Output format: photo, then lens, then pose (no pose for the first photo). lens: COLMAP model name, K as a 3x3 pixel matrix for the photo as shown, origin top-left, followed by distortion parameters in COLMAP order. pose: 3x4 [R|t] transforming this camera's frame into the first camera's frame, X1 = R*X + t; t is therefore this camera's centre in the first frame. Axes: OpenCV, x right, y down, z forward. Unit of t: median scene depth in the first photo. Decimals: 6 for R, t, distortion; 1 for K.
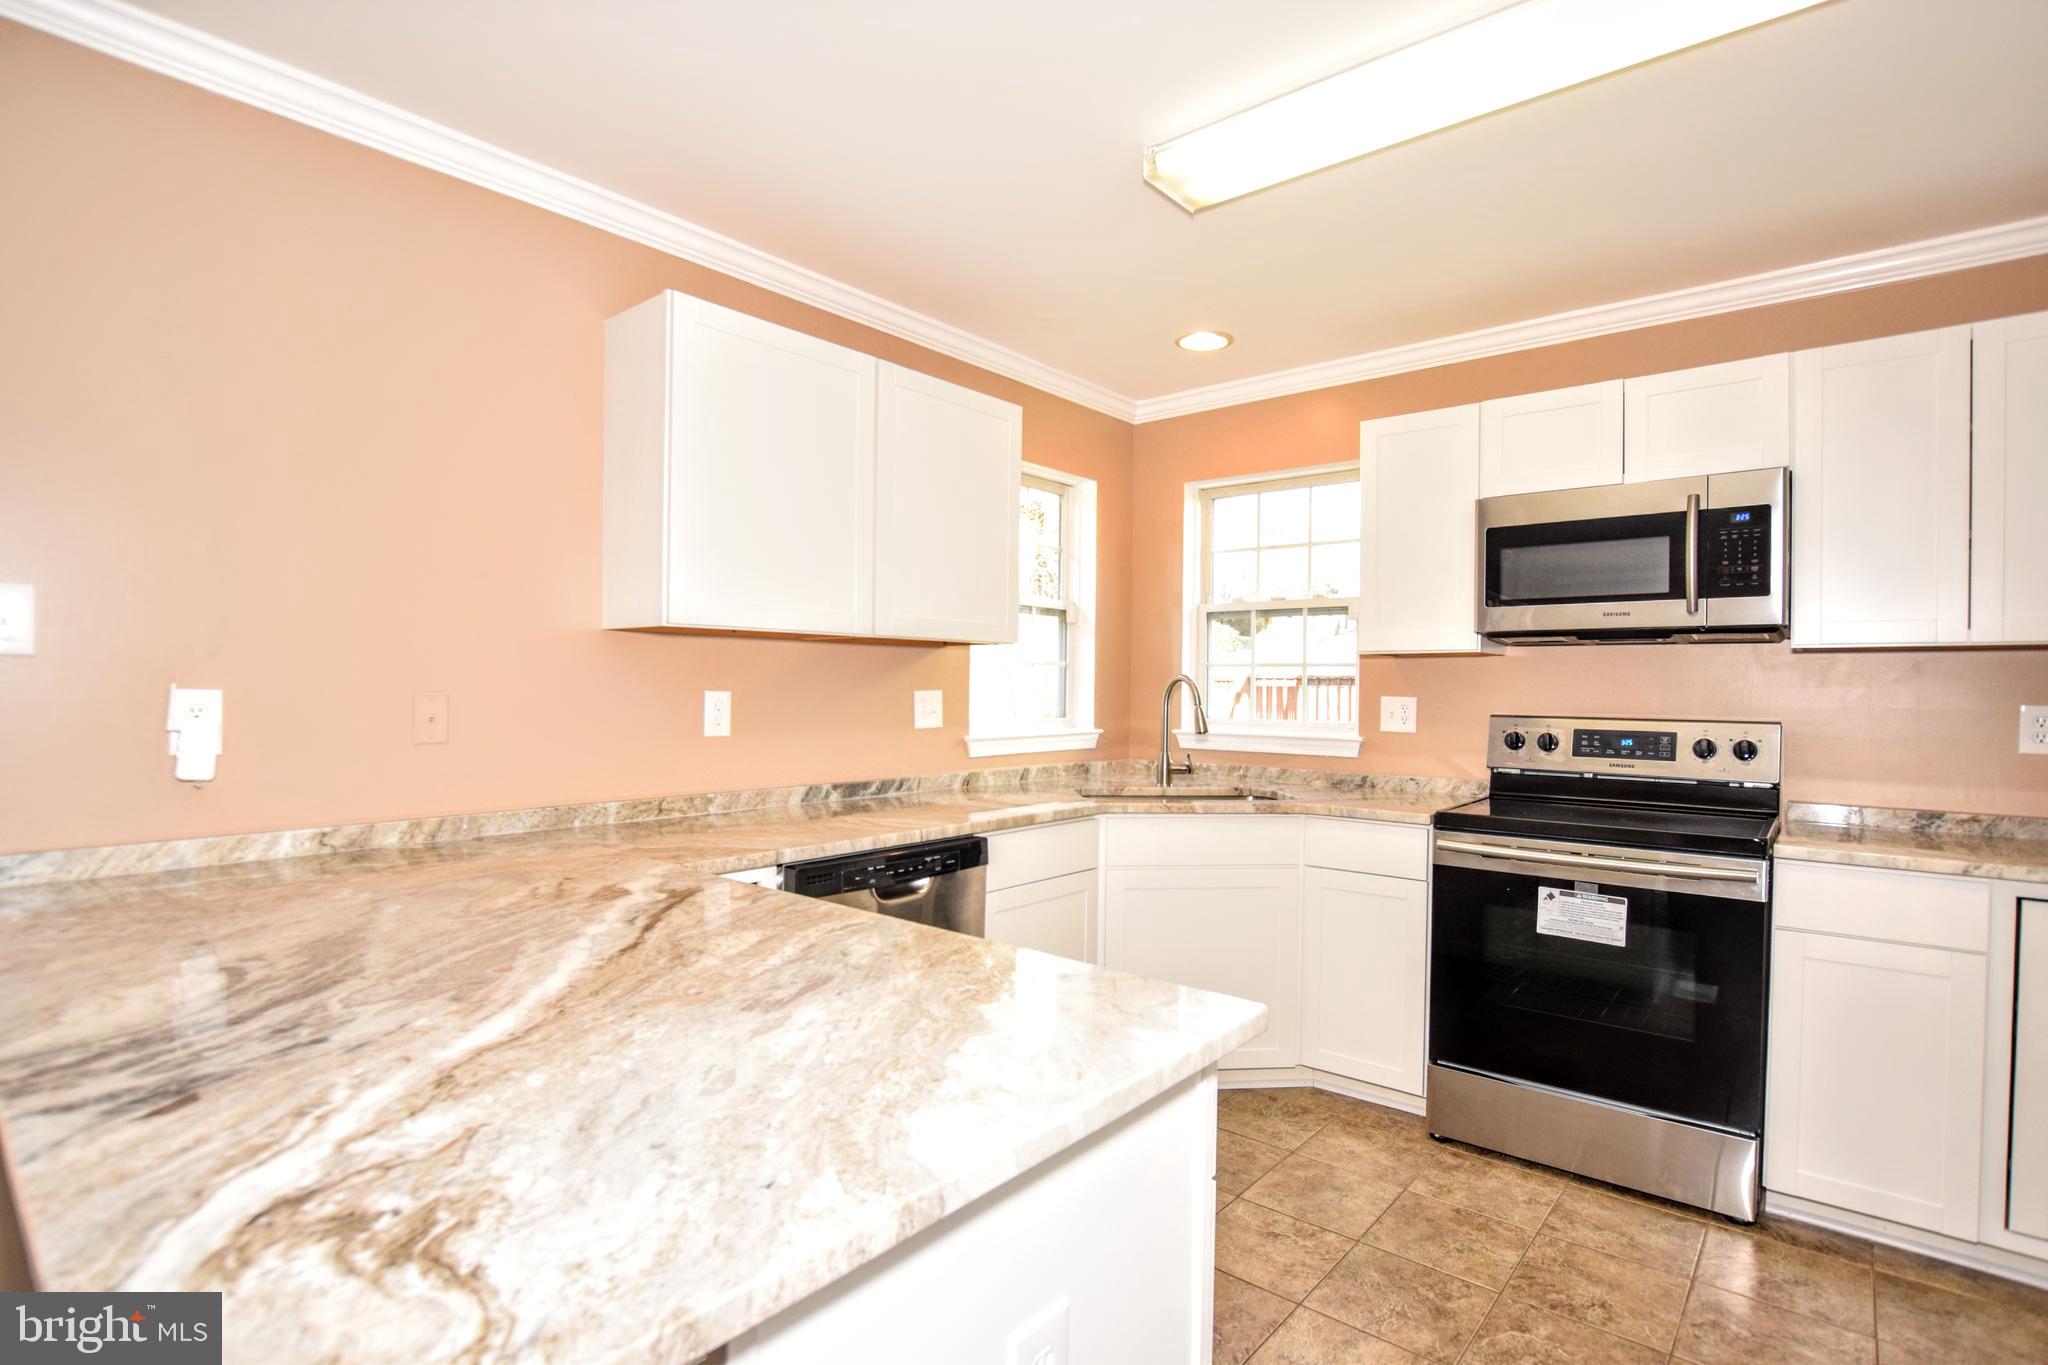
lens RADIAL K [[991.3, 0, 1024.0], [0, 991.3, 682.5], [0, 0, 1]] dist [-0.025847, 0.000666]
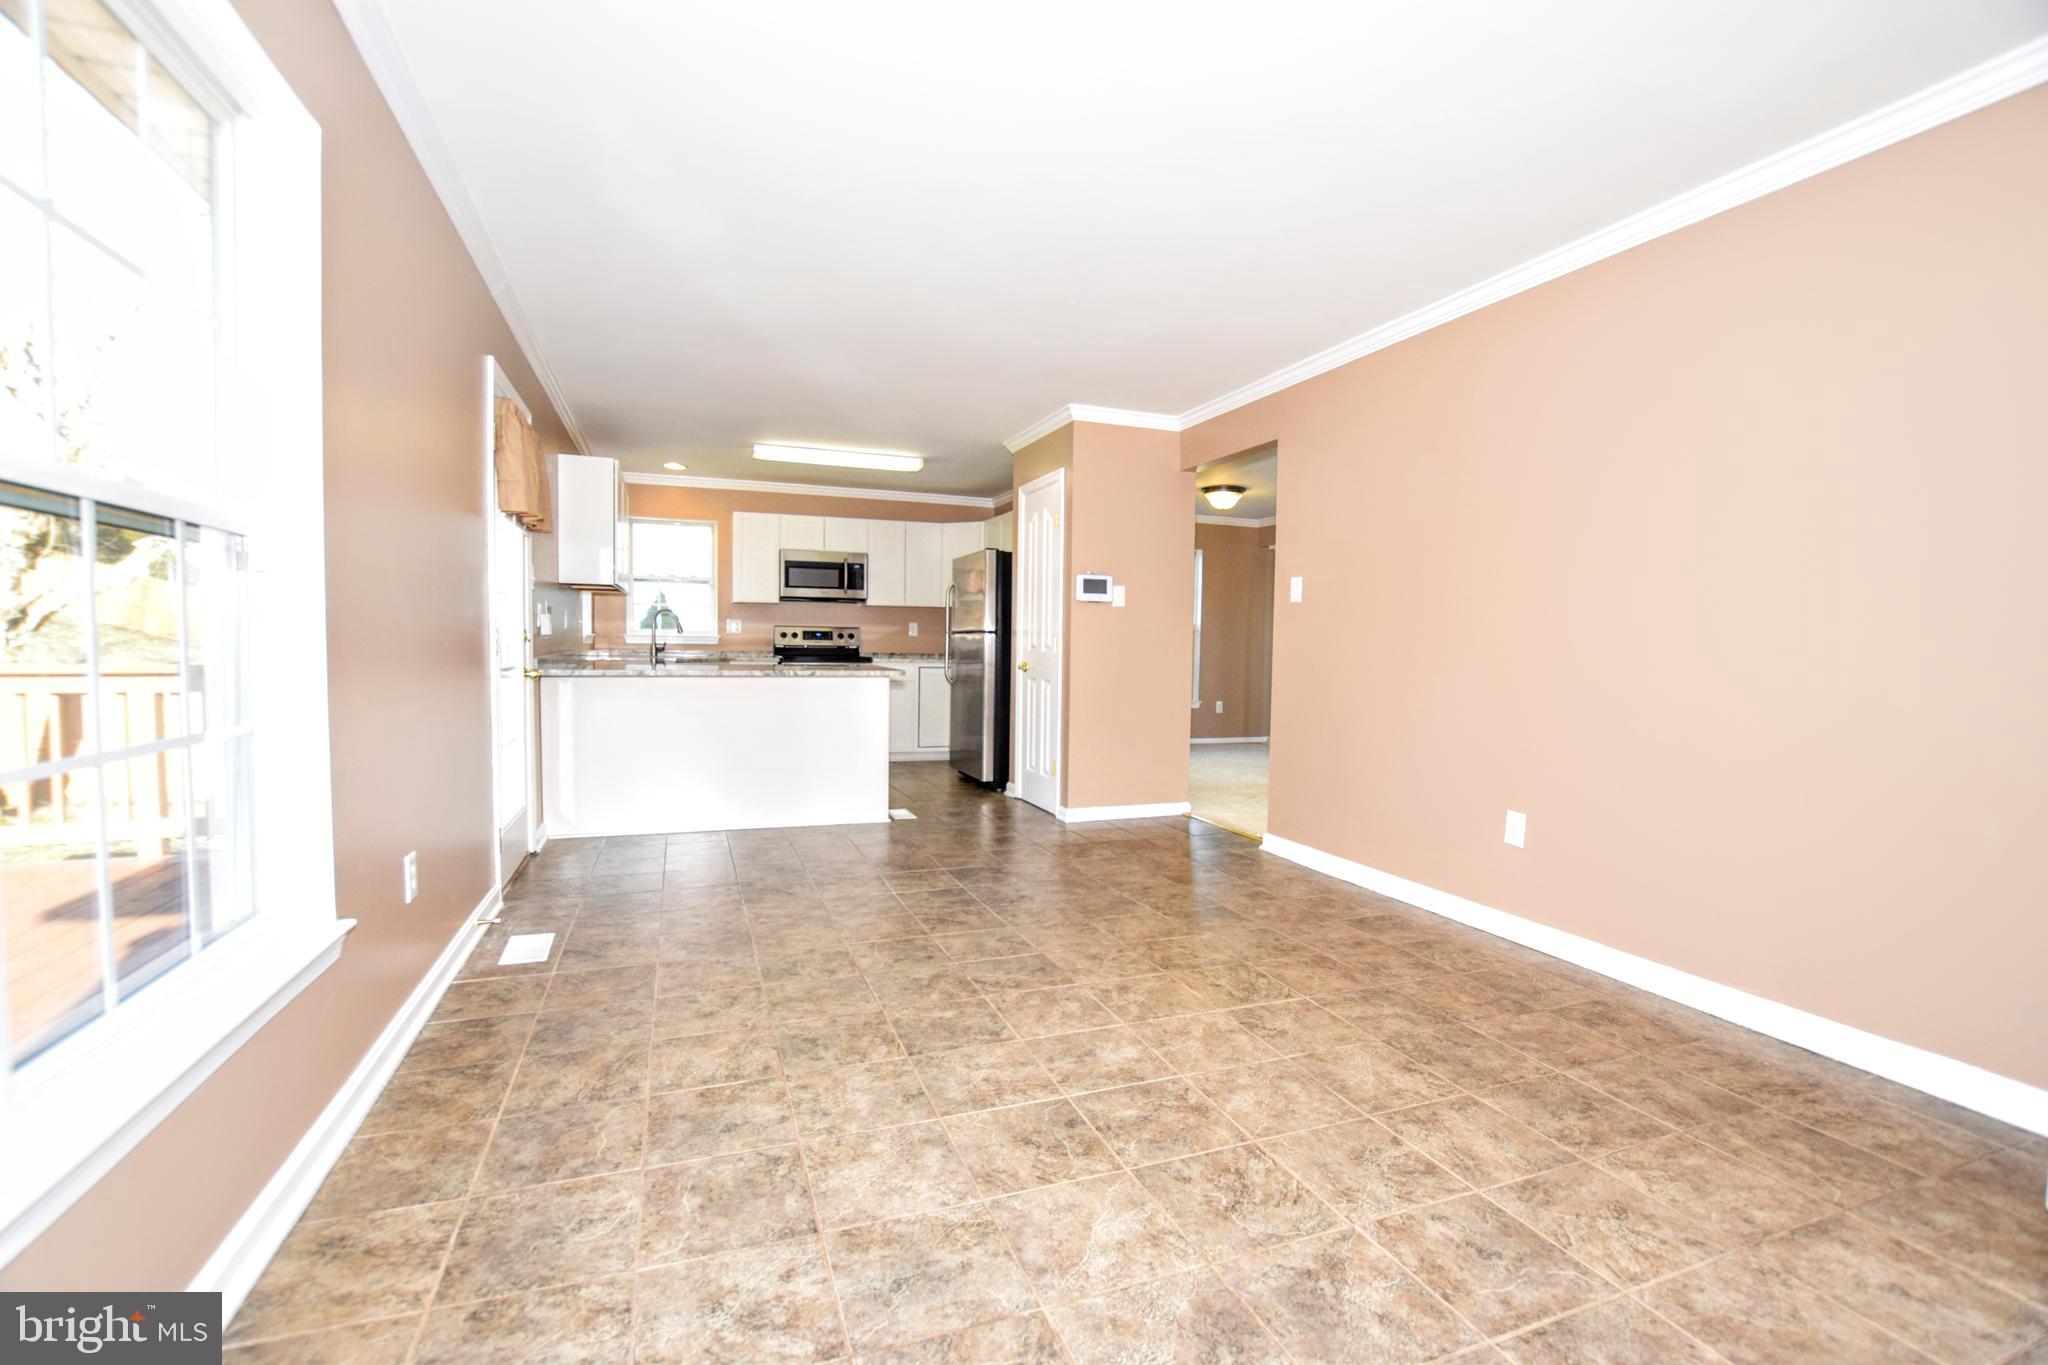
lens RADIAL K [[907.7, 0, 1017.6], [0, 907.7, 687.9], [0, 0, 1]] dist [-0.028110, 0.000053]
pose [[0.488445, -0.046562, 0.871352, -1.809495], [-0.013111, 0.998071, 0.060683, 0.055667], [-0.872496, -0.041065, 0.486892, -1.068918]]
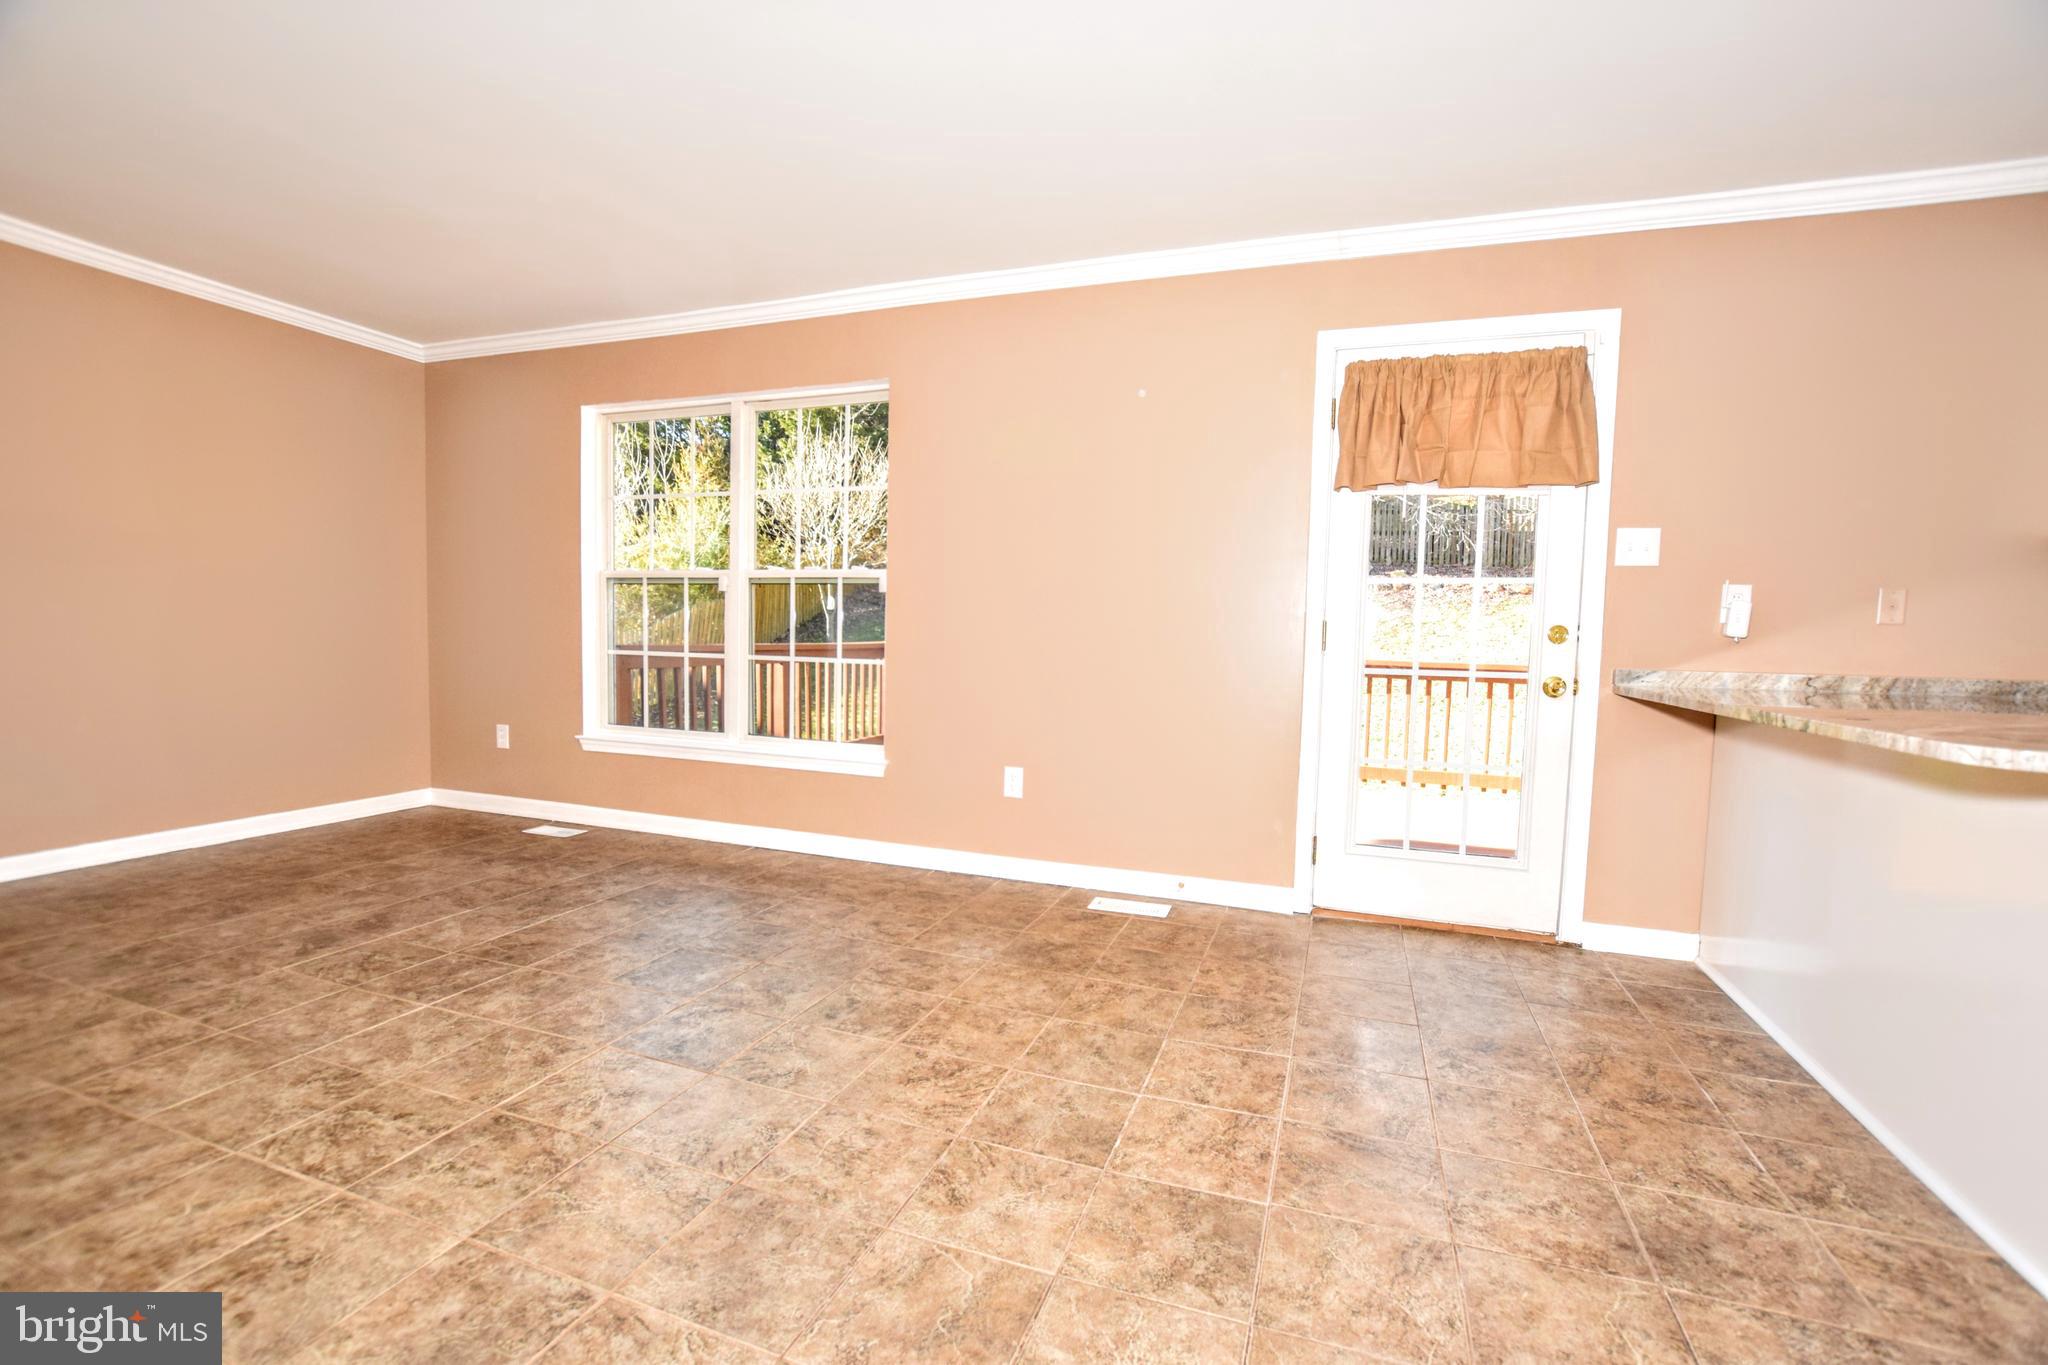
lens RADIAL K [[898.5, 0, 1025.7], [0, 898.5, 695.7], [0, 0, 1]] dist [-0.034989, 0.005460]
pose [[0.350459, 0.063281, -0.934438, 0.114693], [-0.015941, 0.997973, 0.061604, 0.094959], [0.936442, -0.006694, 0.350758, -0.520009]]
